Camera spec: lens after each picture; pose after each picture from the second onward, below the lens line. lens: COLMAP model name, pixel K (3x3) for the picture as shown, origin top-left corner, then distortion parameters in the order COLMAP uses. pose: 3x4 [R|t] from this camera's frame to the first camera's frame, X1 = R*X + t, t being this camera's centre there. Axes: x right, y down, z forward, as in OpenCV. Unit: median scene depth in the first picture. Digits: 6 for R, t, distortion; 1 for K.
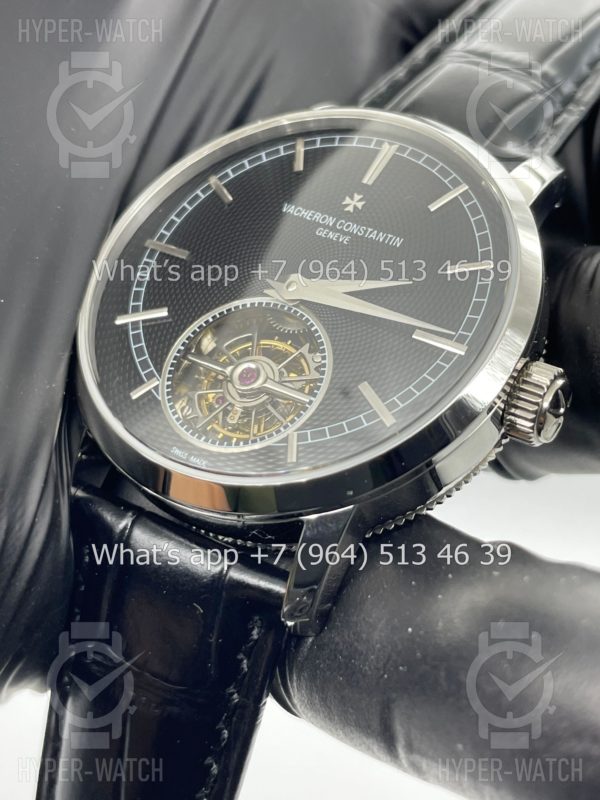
lens RADIAL K [[1243.8, 0, 296.7], [0, 1243.8, 400.6], [0, 0, 1]] dist [0.059420, 0.000000]
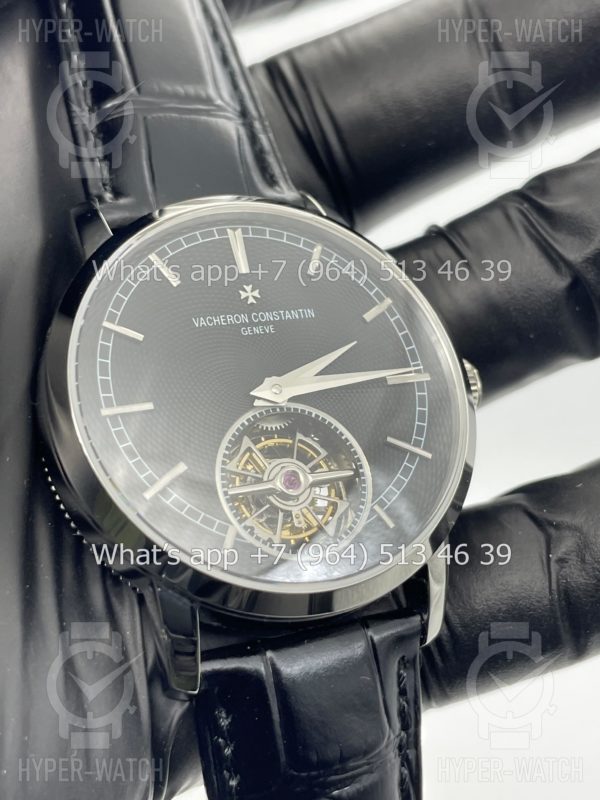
lens RADIAL K [[1243.8, 0, 298.9], [0, 1243.8, 403.2], [0, 0, 1]] dist [0.059420, 0.000000]
pose [[0.539733, -0.447701, 0.712919, -0.752202], [0.314000, 0.892810, 0.322948, -0.414646], [-0.781084, 0.049551, 0.622456, 0.303224]]
